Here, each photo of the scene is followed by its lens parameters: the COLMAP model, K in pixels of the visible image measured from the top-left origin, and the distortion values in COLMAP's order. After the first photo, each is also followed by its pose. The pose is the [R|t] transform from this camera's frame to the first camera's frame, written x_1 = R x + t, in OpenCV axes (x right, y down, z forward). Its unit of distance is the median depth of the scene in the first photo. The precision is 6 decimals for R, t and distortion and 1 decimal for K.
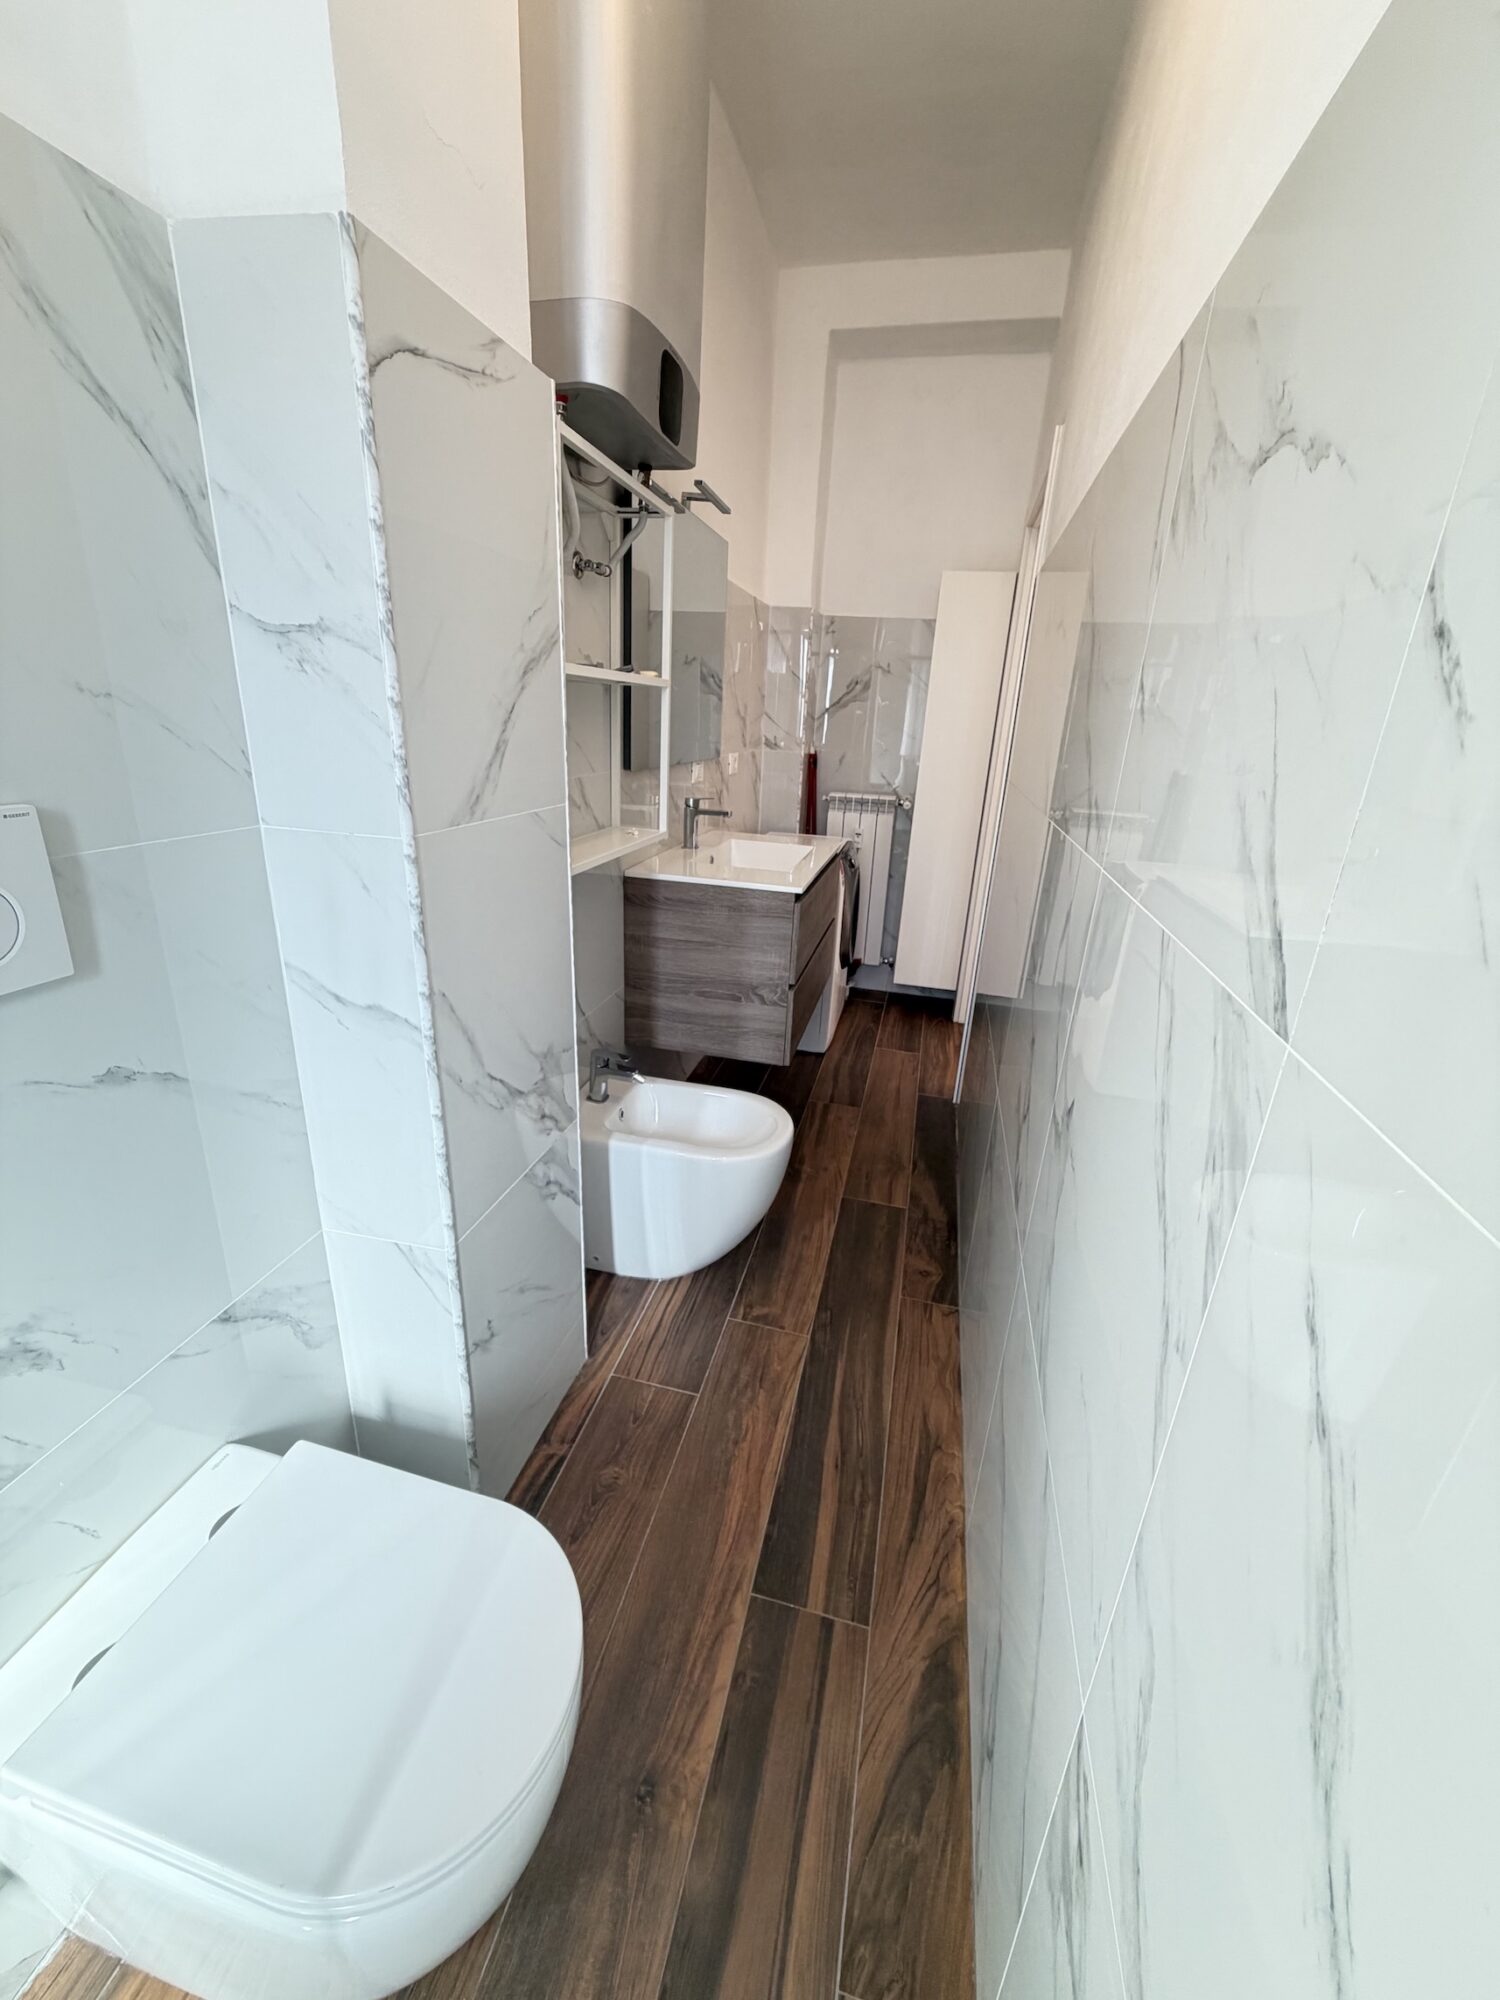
lens RADIAL K [[791.1, 0, 745.7], [0, 791.1, 992.6], [0, 0, 1]] dist [-0.000501, 0.000361]
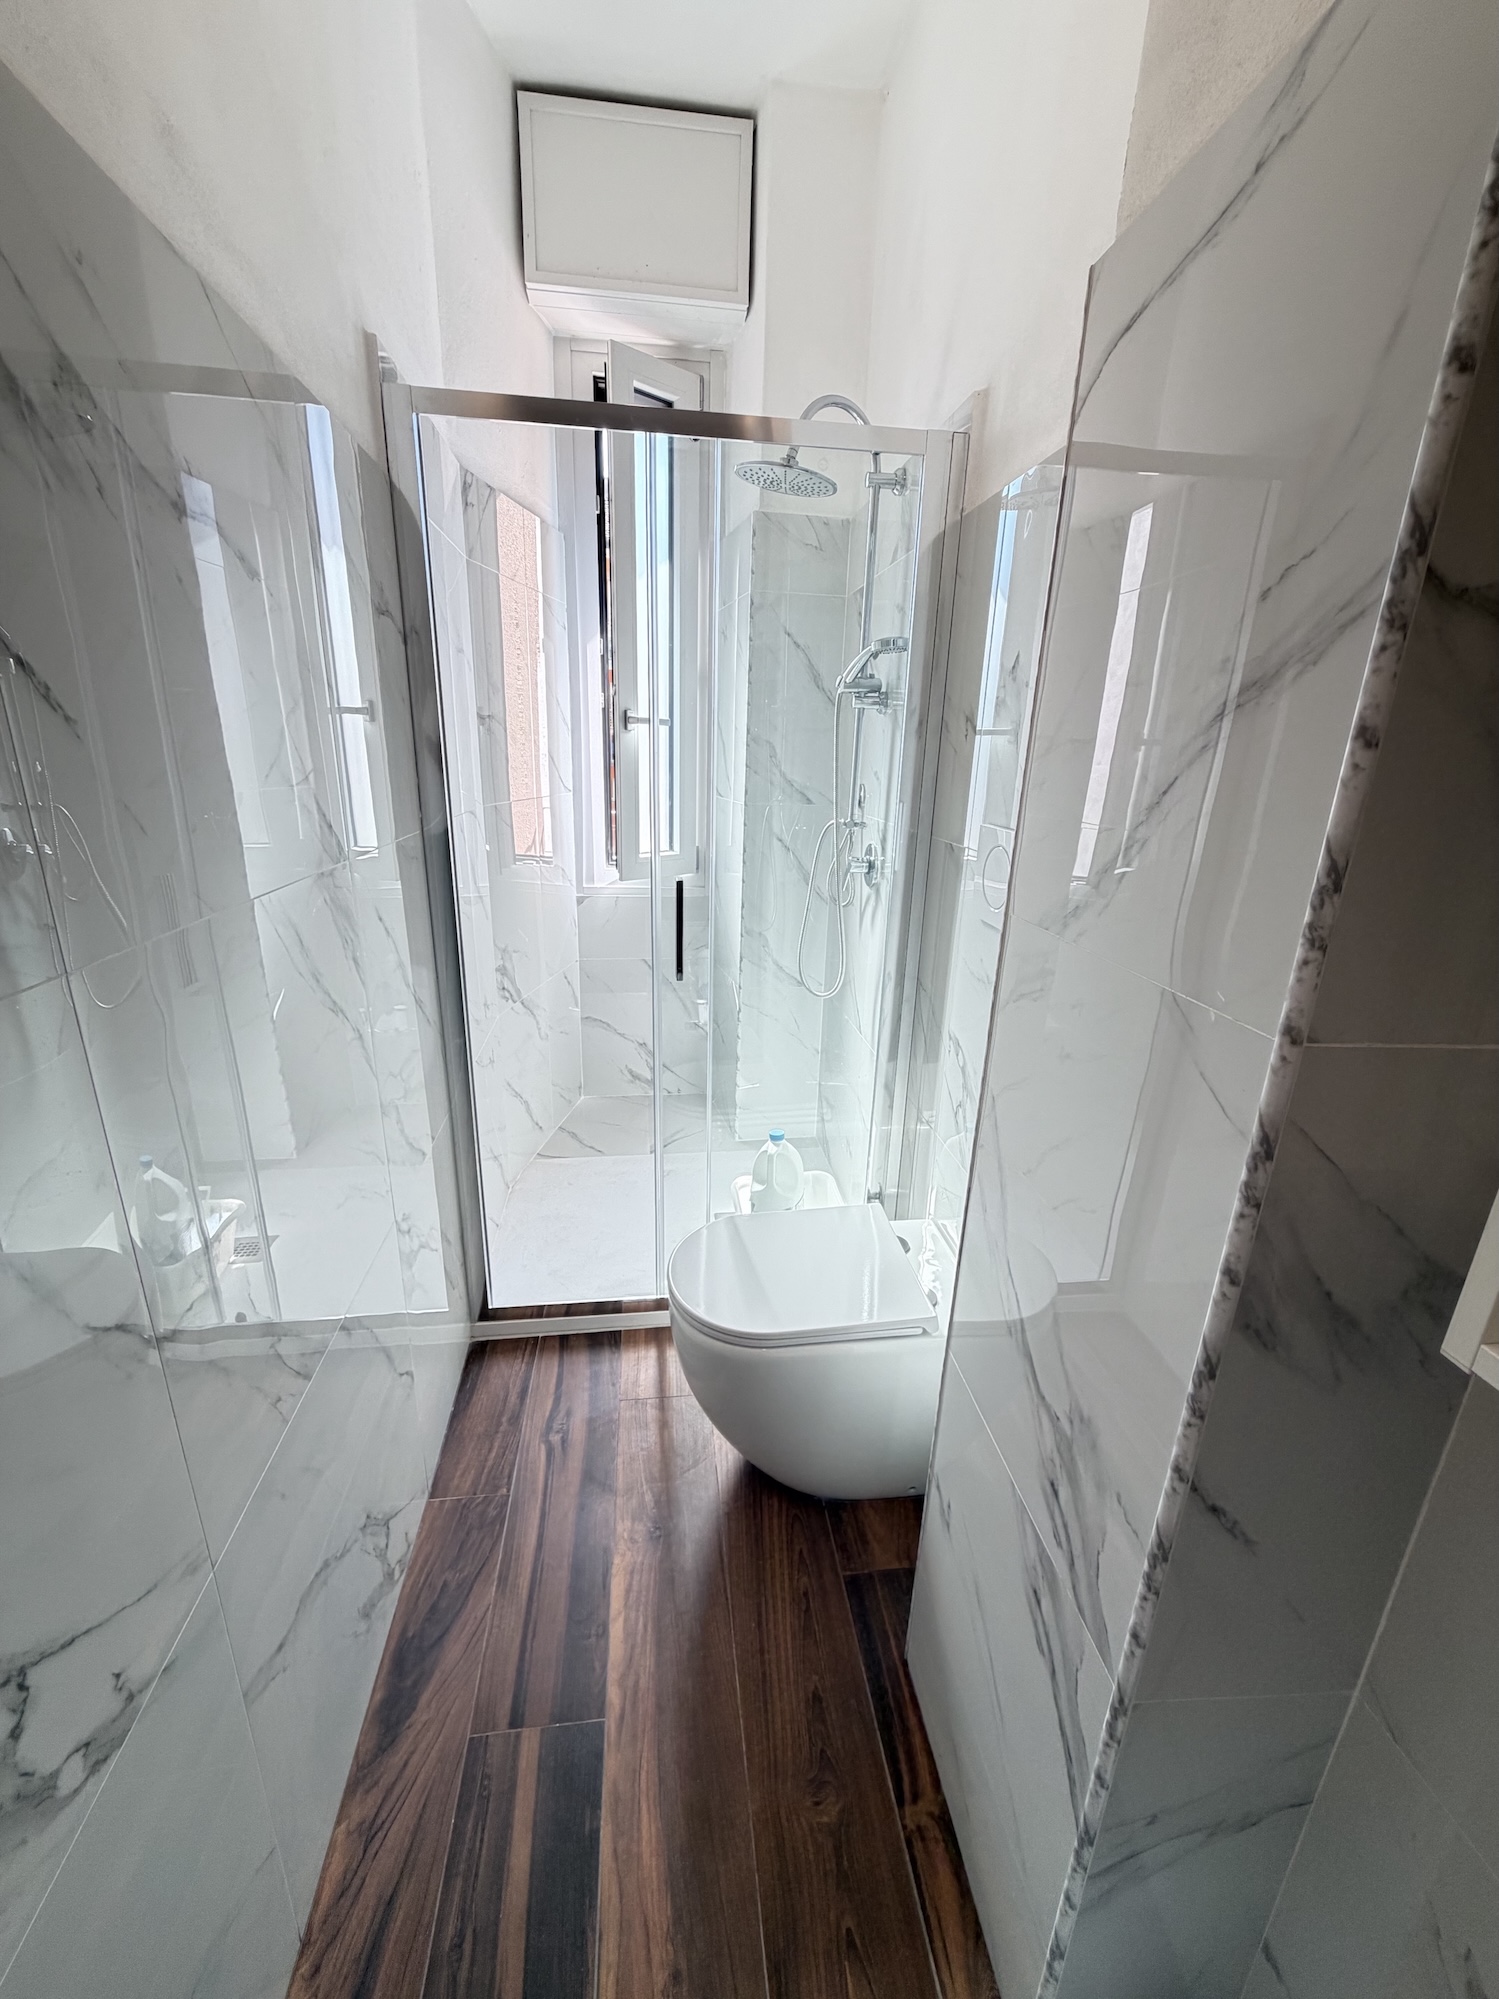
lens RADIAL K [[790.7, 0, 750.8], [0, 790.7, 996.7], [0, 0, 1]] dist [-0.000501, 0.000361]
pose [[-0.930235, 0.036367, -0.365158, 0.083212], [-0.190147, 0.803303, 0.564401, -0.241056], [0.313858, 0.594460, -0.740345, 0.680603]]
